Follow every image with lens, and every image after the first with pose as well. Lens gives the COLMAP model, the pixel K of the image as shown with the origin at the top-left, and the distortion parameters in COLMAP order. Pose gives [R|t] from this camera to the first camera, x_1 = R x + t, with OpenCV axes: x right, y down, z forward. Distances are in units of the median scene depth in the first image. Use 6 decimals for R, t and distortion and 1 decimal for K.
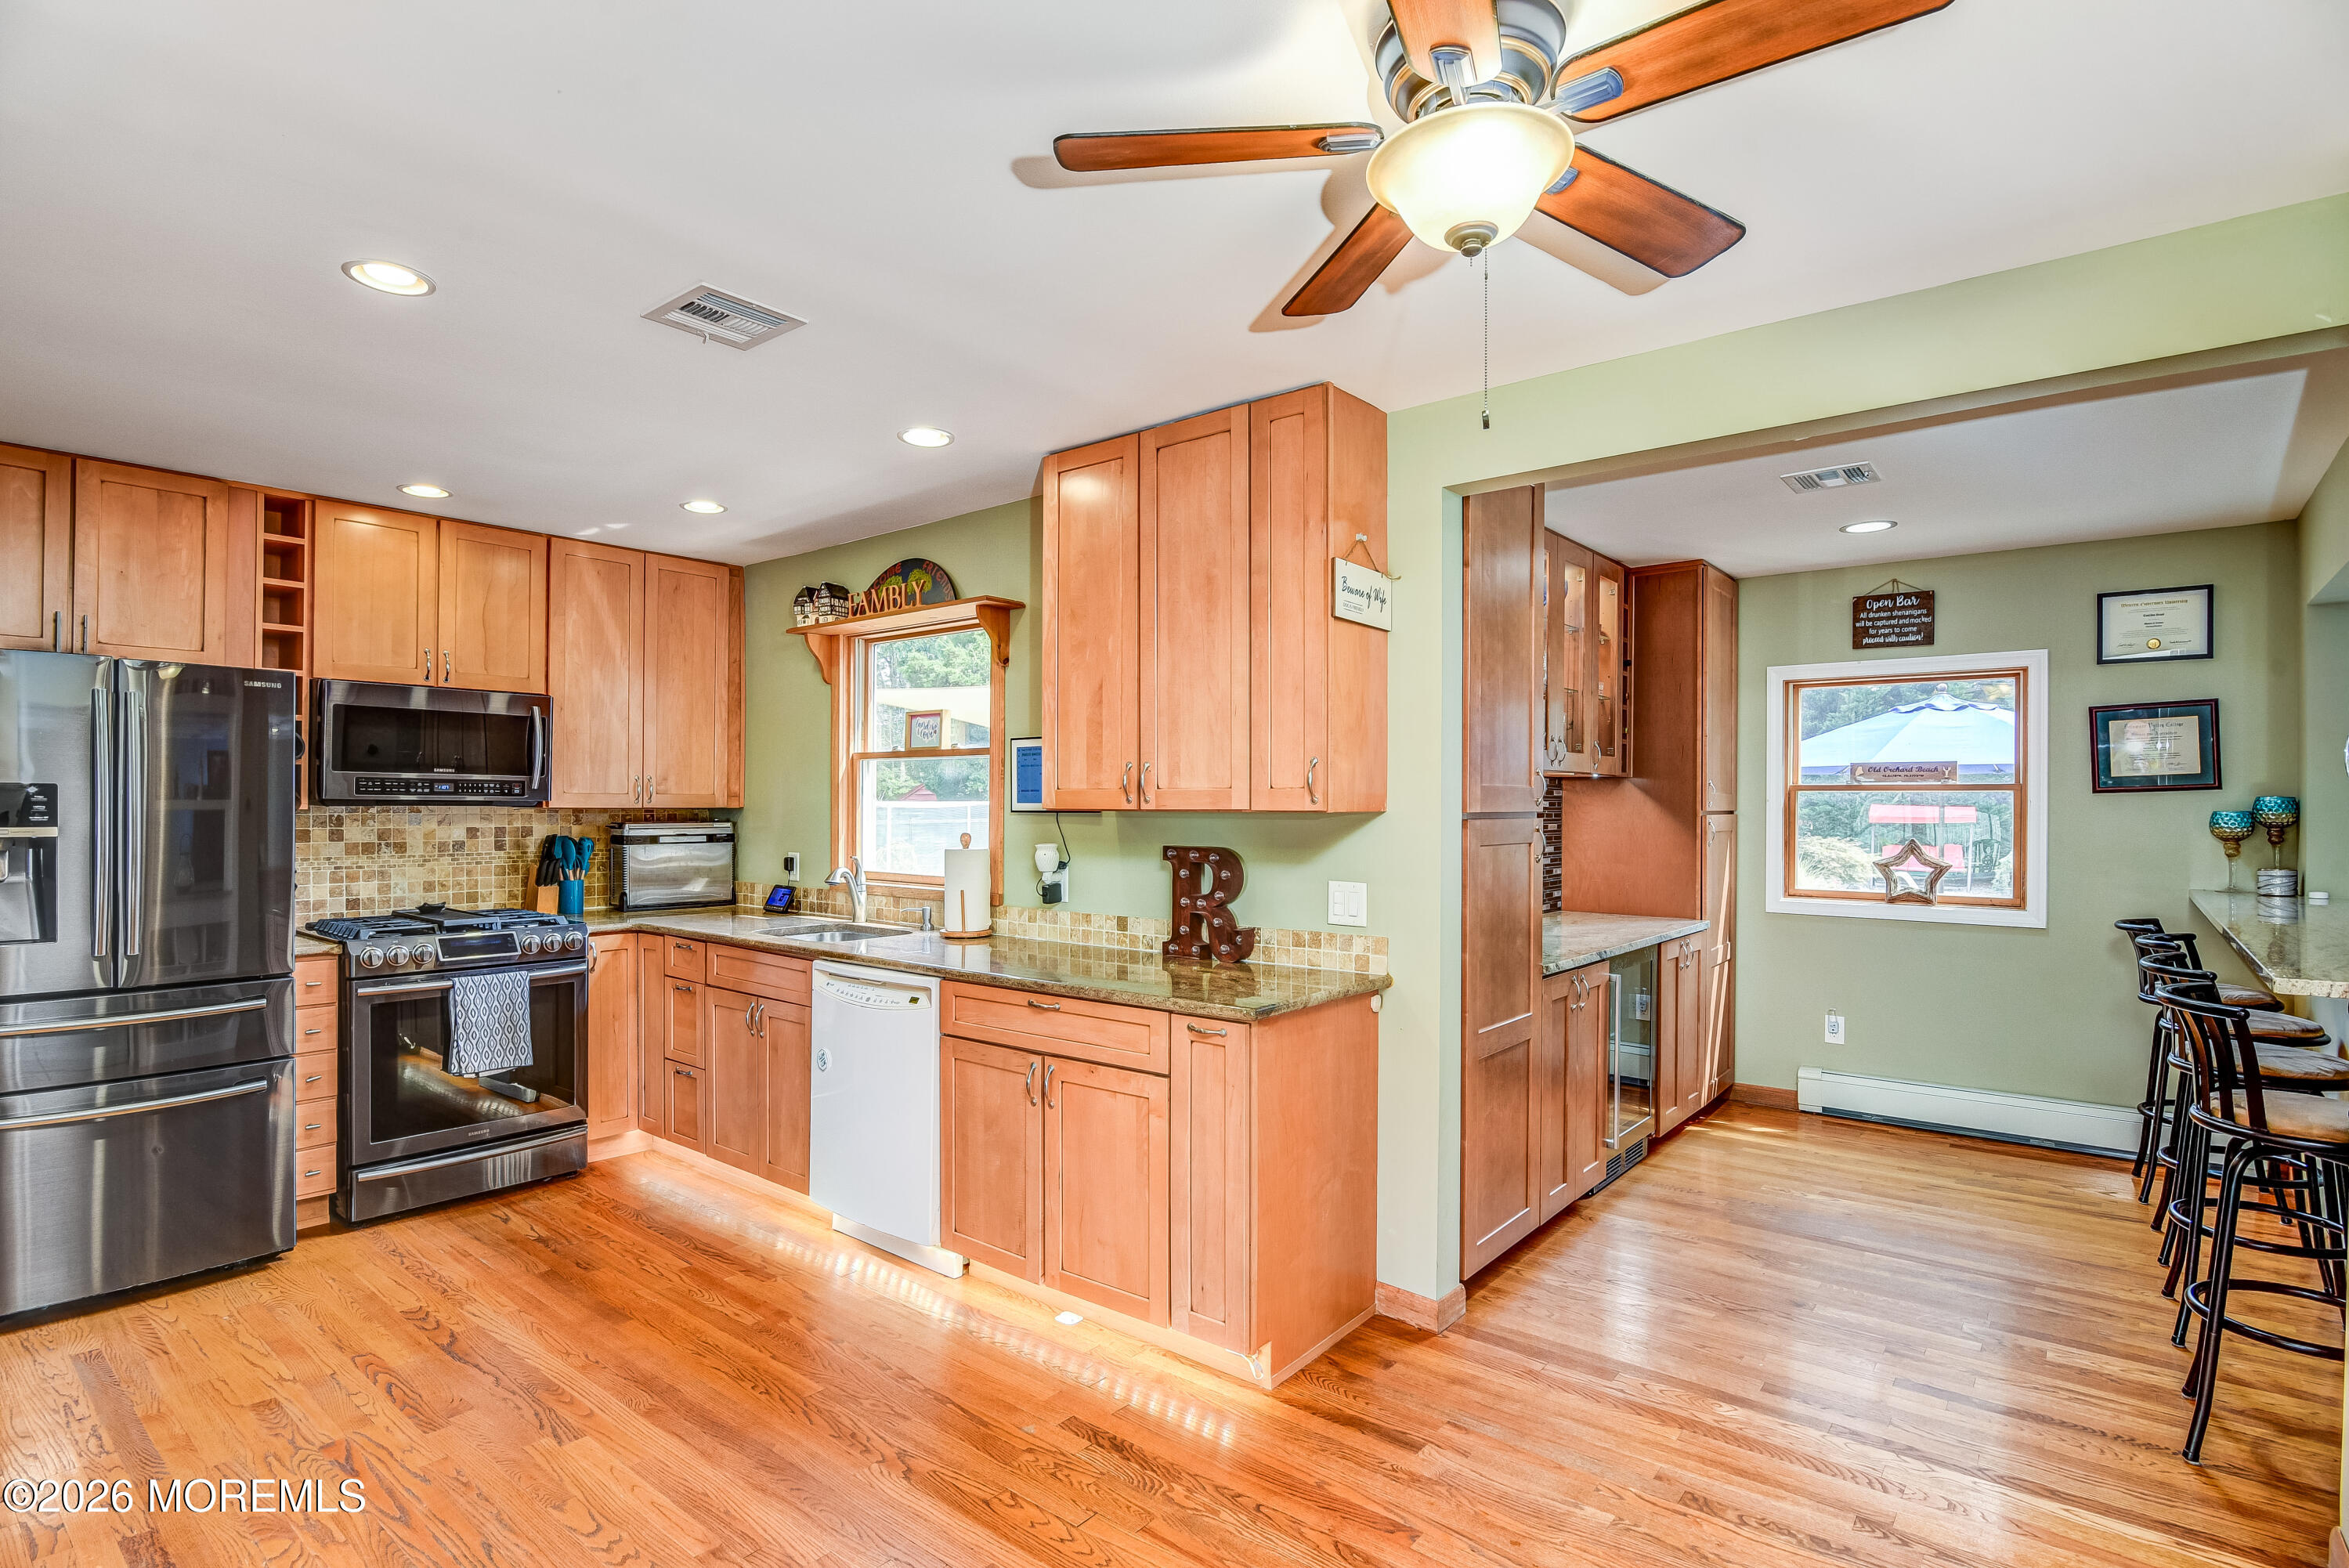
lens RADIAL K [[1145.7, 0, 1184.4], [0, 1145.7, 807.6], [0, 0, 1]] dist [-0.018279, -0.000924]
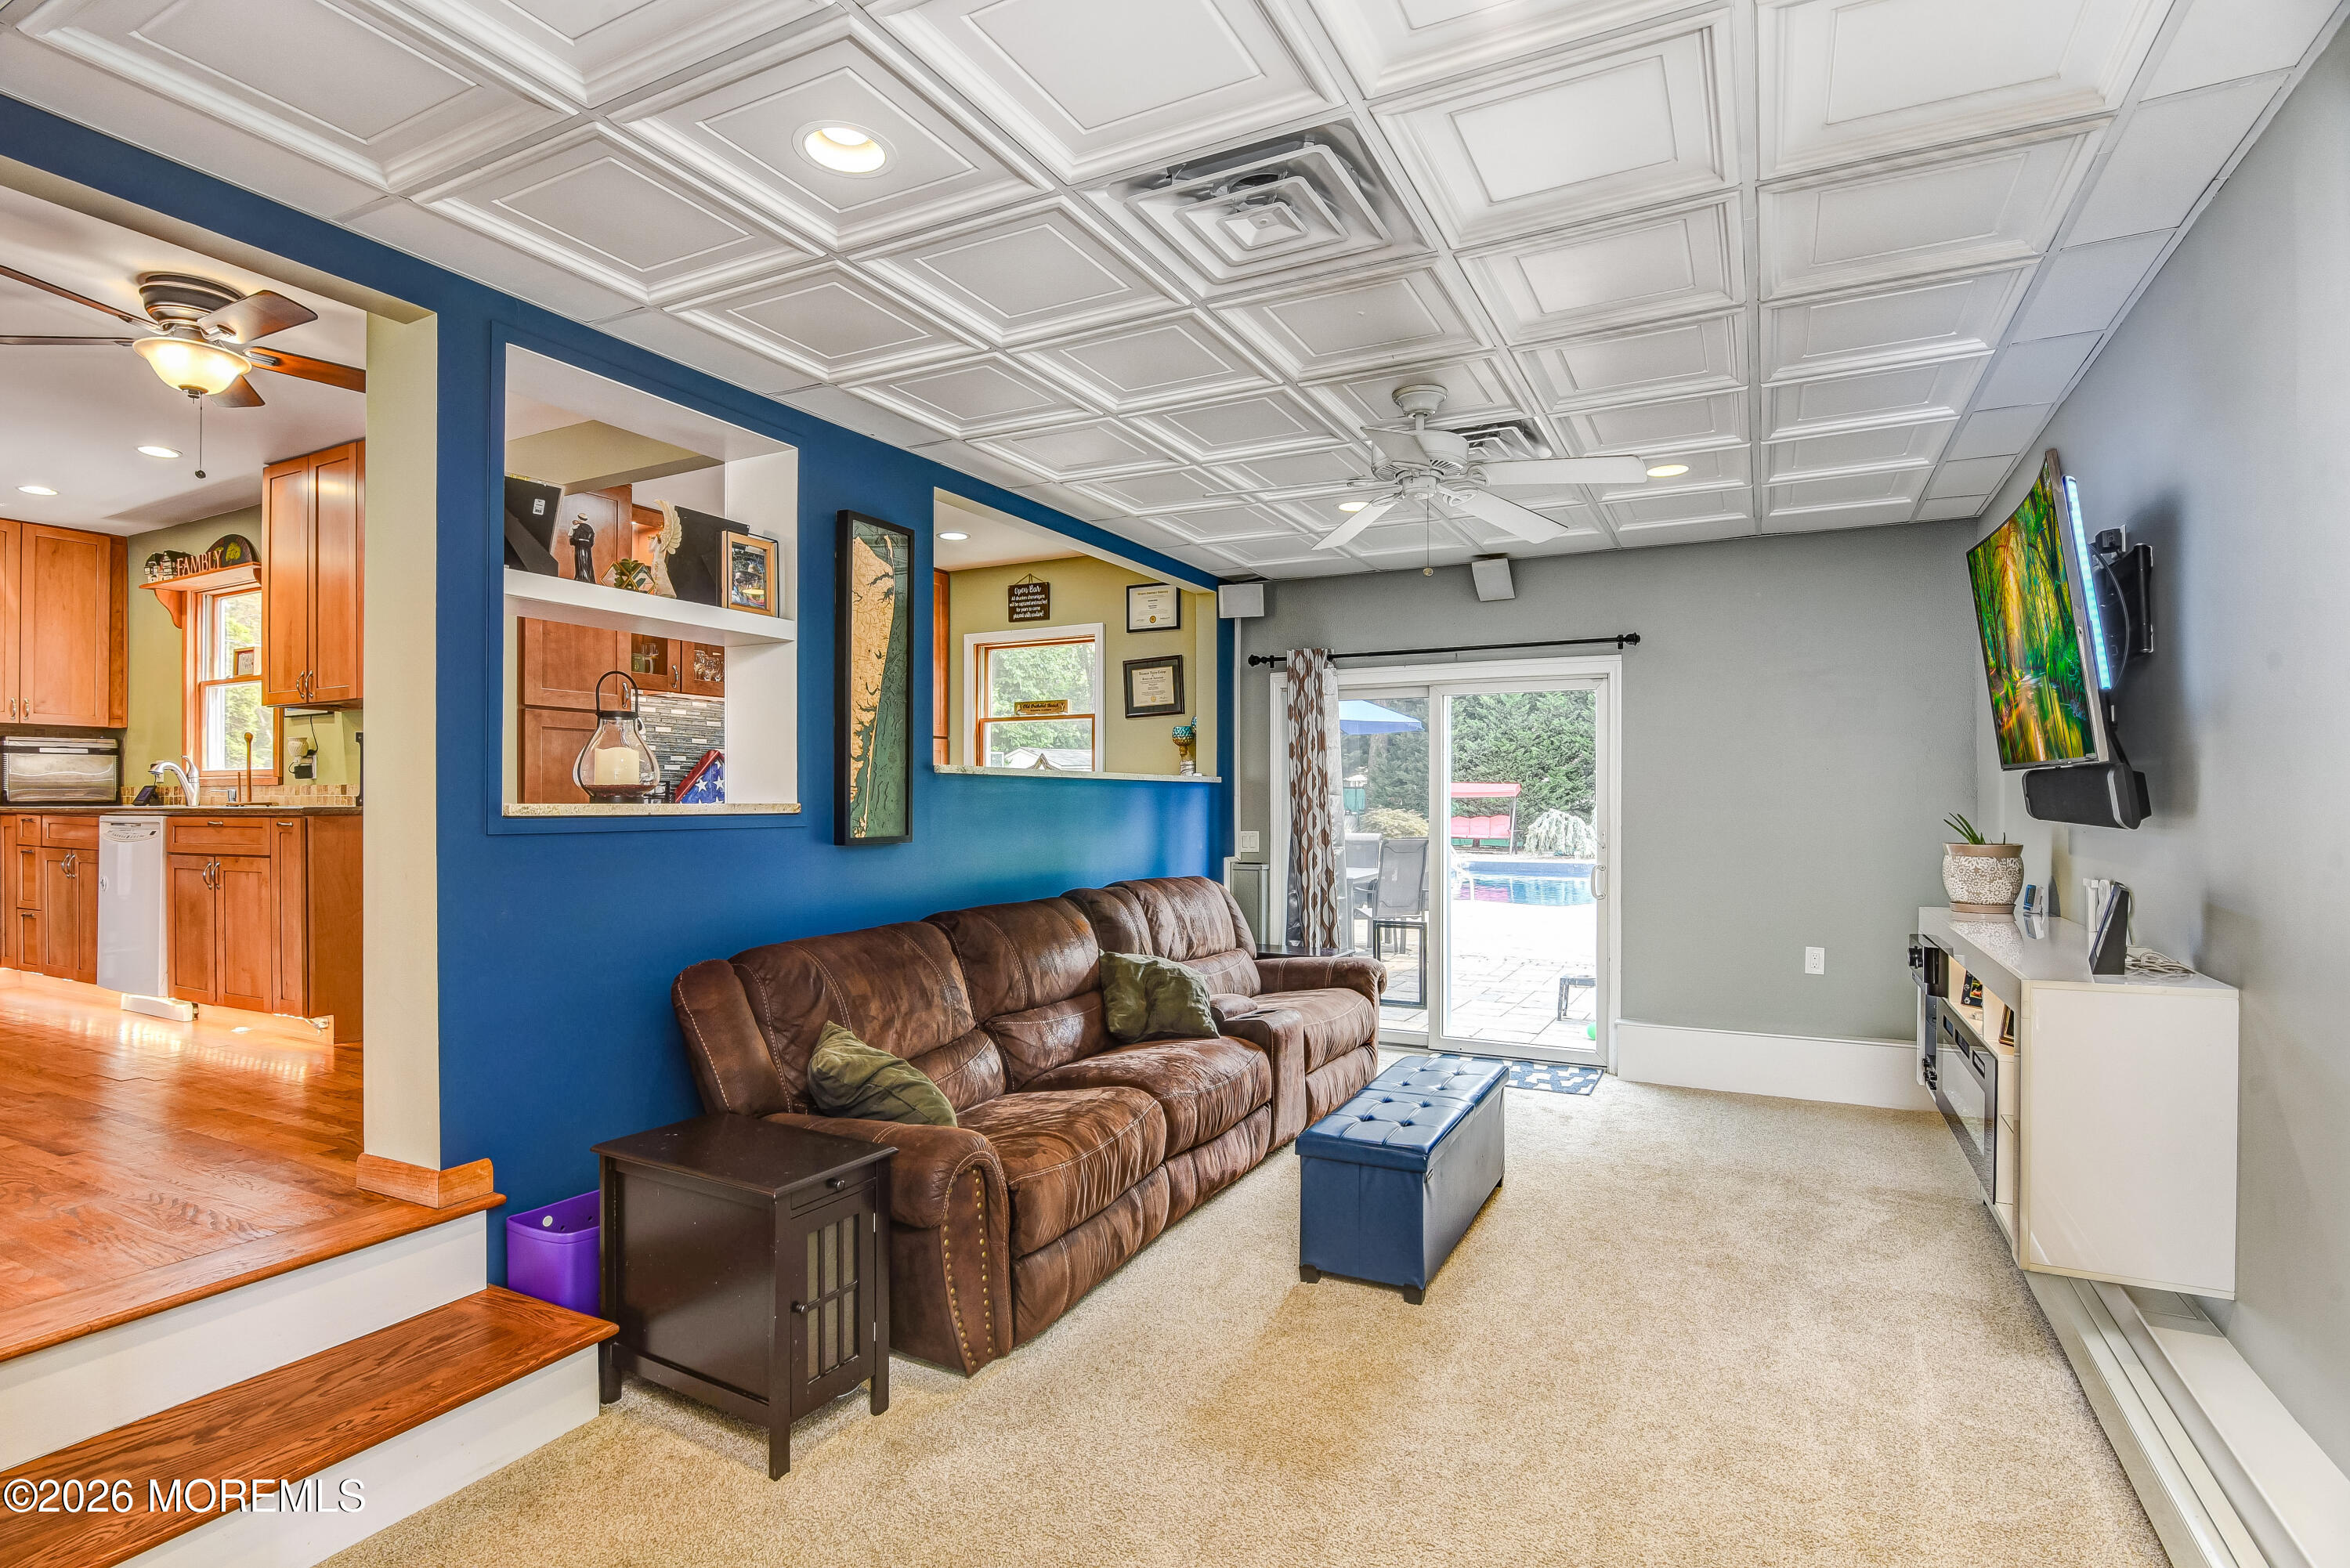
lens RADIAL K [[1146.1, 0, 1173.3], [0, 1146.1, 796.9], [0, 0, 1]] dist [-0.018279, -0.000924]
pose [[0.979180, -0.004165, 0.202953, 0.557676], [0.005451, 0.999968, -0.005778, 0.101693], [-0.202922, 0.006764, 0.979171, -0.509293]]
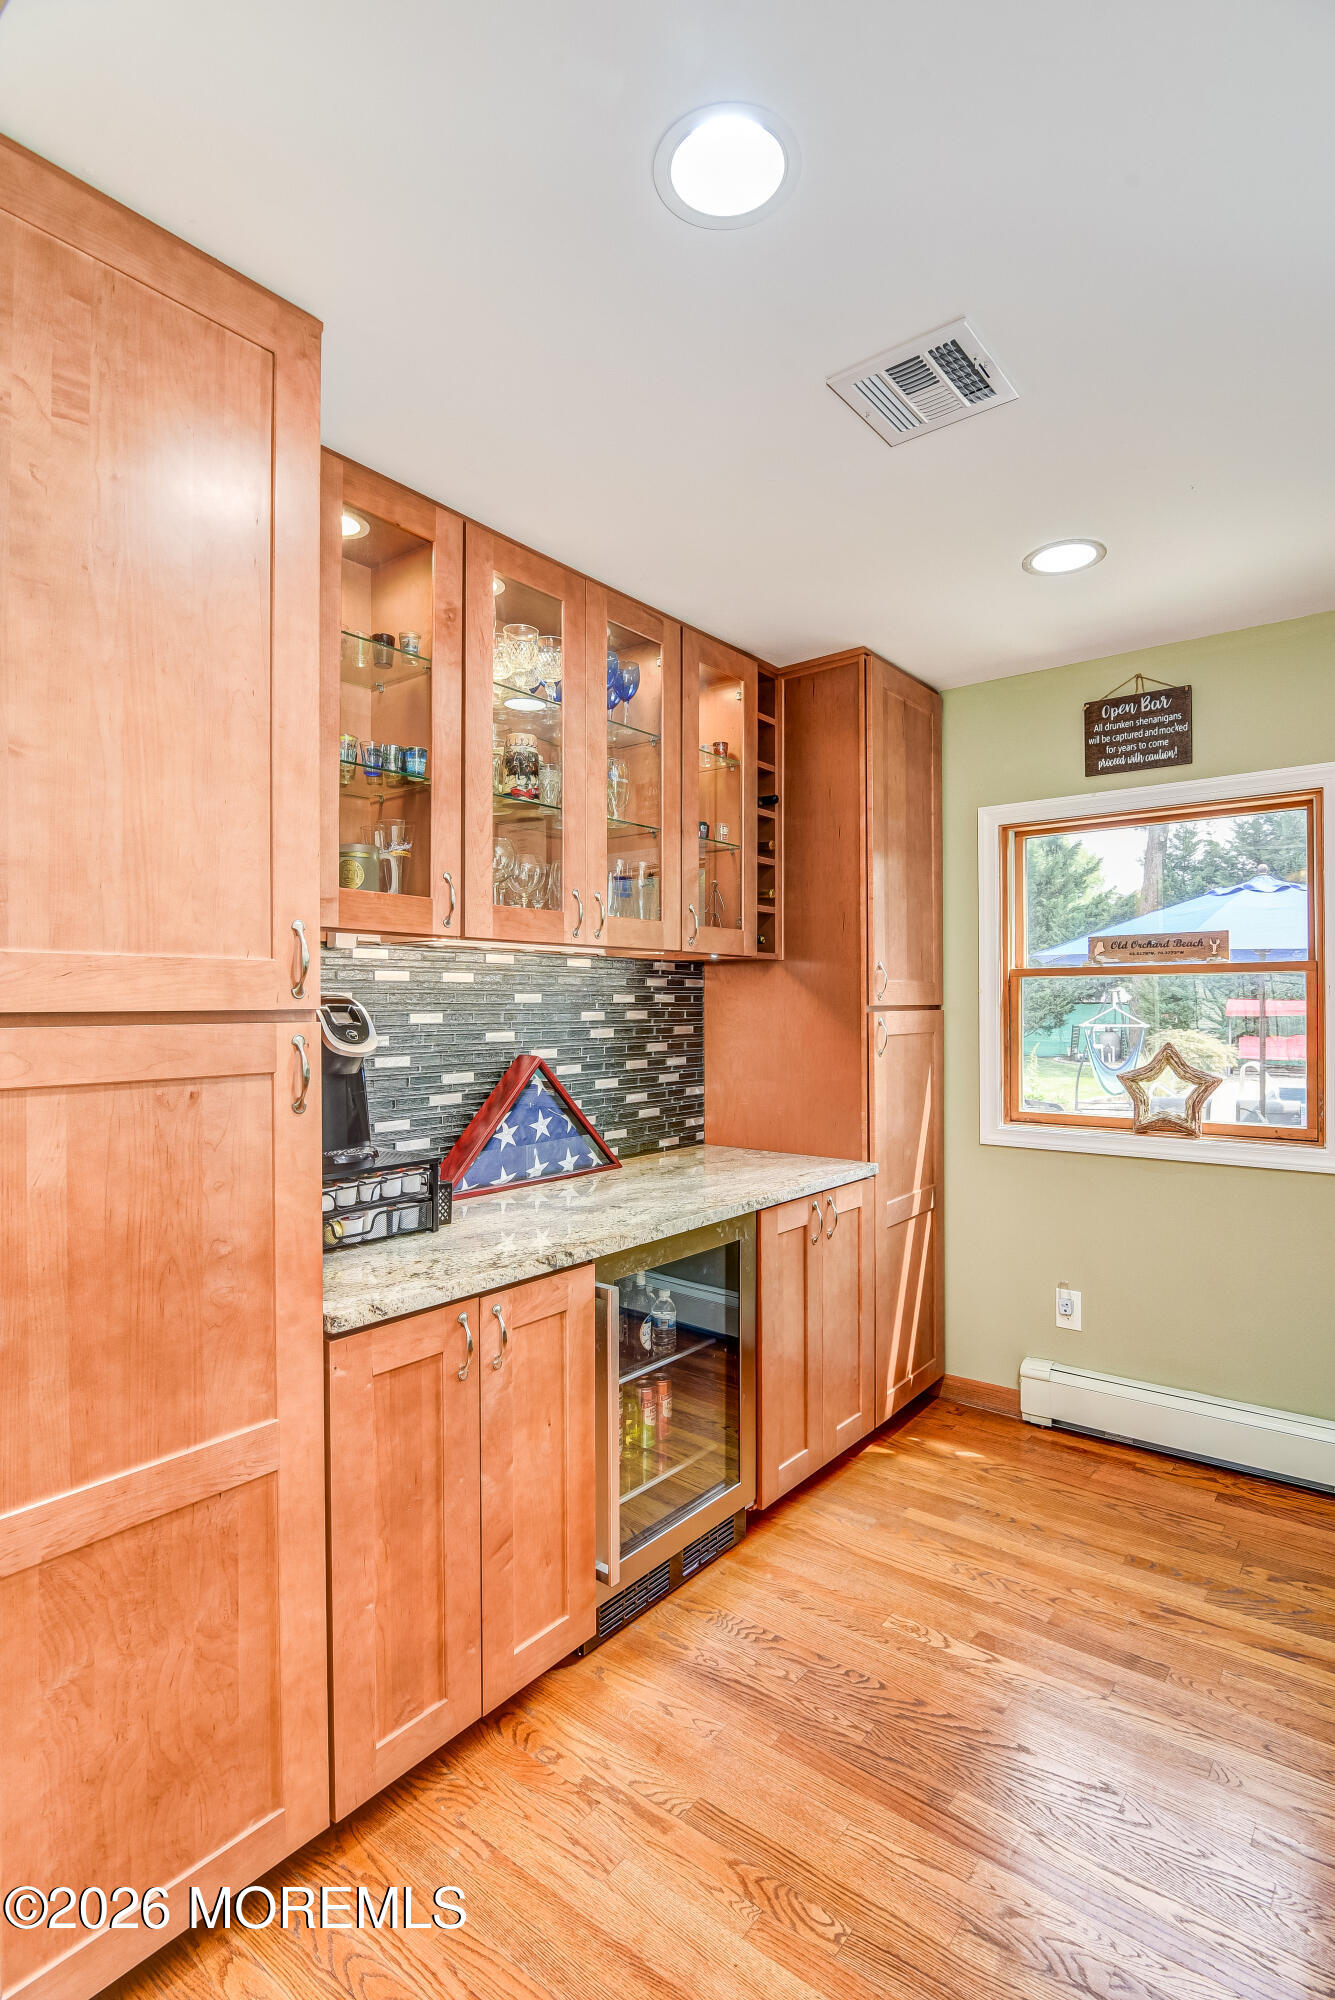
lens RADIAL K [[975.5, 0, 676.2], [0, 975.5, 1002.2], [0, 0, 1]] dist [-0.018279, -0.000924]
pose [[0.999872, -0.010534, 0.012043, 0.361979], [0.010611, 0.999924, -0.006283, 0.003564], [-0.011976, 0.006410, 0.999908, 0.444215]]
